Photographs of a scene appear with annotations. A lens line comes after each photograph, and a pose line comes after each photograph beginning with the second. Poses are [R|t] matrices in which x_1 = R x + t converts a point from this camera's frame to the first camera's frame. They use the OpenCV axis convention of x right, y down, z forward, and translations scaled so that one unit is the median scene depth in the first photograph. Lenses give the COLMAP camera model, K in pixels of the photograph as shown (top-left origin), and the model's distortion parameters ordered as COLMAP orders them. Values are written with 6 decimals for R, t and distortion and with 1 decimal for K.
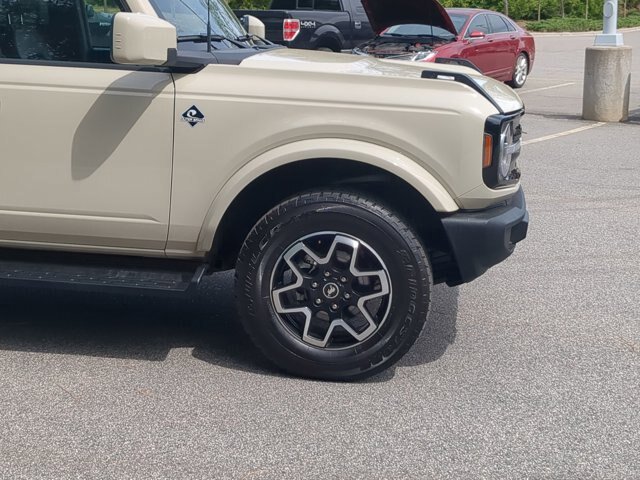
lens RADIAL K [[1006.9, 0, 307.3], [0, 1006.9, 267.5], [0, 0, 1]] dist [0.073817, 0.000000]
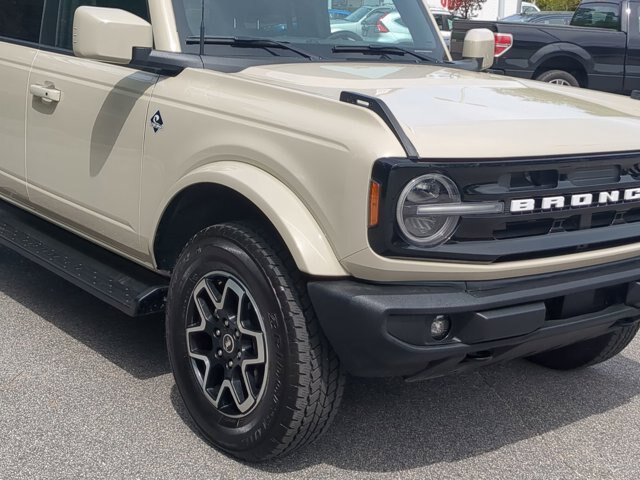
lens RADIAL K [[1006.9, 0, 354.7], [0, 1006.9, 245.4], [0, 0, 1]] dist [0.073817, 0.000000]
pose [[0.746901, 0.169805, -0.642888, 0.625450], [-0.201377, 0.979203, 0.024677, -0.098379], [0.633708, 0.111032, 0.765563, 0.421431]]
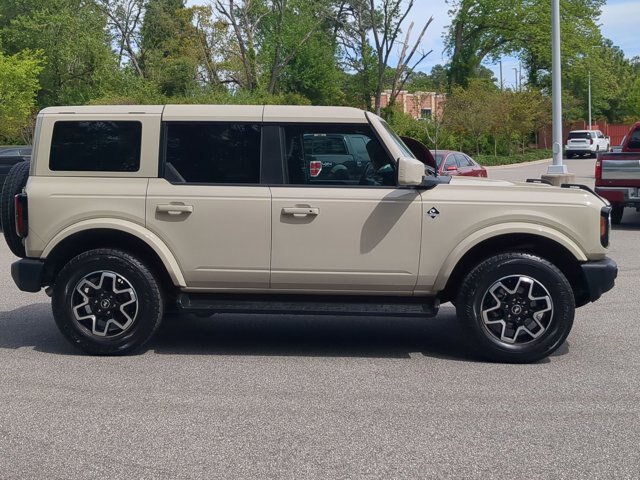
lens RADIAL K [[858.5, 0, 319.6], [0, 858.5, 243.9], [0, 0, 1]] dist [0.127237, 0.000000]
pose [[0.996539, -0.032737, 0.076402, -0.425434], [0.043388, 0.988887, -0.142197, 0.108459], [-0.070898, 0.145019, 0.986885, -0.461594]]
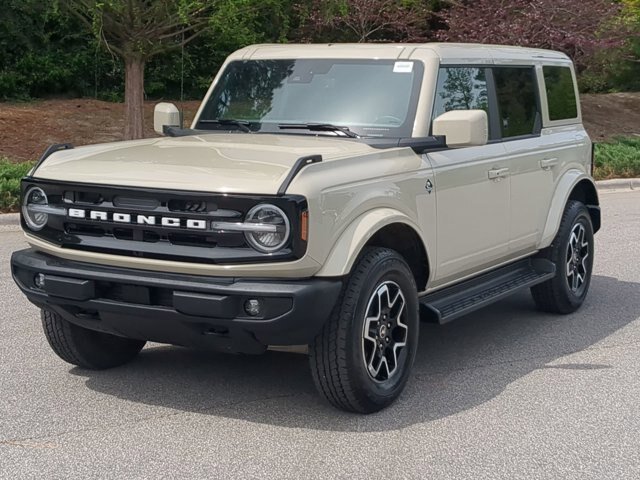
lens RADIAL K [[1146.1, 0, 322.1], [0, 1146.1, 243.6], [0, 0, 1]] dist [0.080003, 0.000000]
pose [[-0.369871, 0.096164, -0.924093, 1.368086], [-0.245568, 0.949139, 0.197059, -0.436464], [0.896042, 0.299814, -0.327444, 1.787529]]
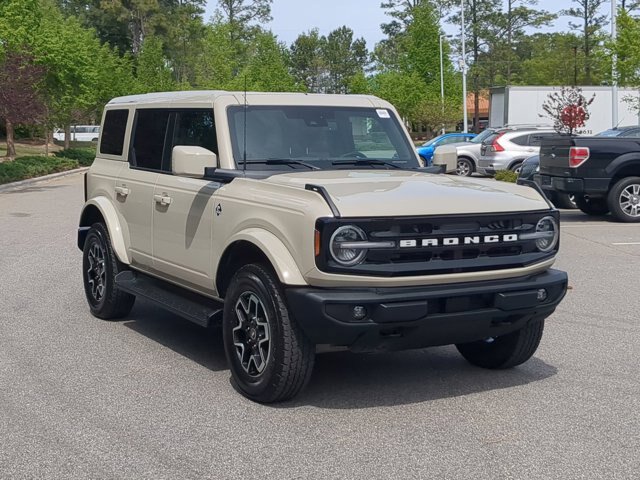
lens RADIAL K [[1006.9, 0, 322.3], [0, 1006.9, 235.9], [0, 0, 1]] dist [0.073817, 0.000000]
pose [[0.614319, 0.058549, -0.786883, 1.200241], [-0.180330, 0.981269, -0.067771, -0.034145], [0.768176, 0.183531, 0.613370, 0.177205]]
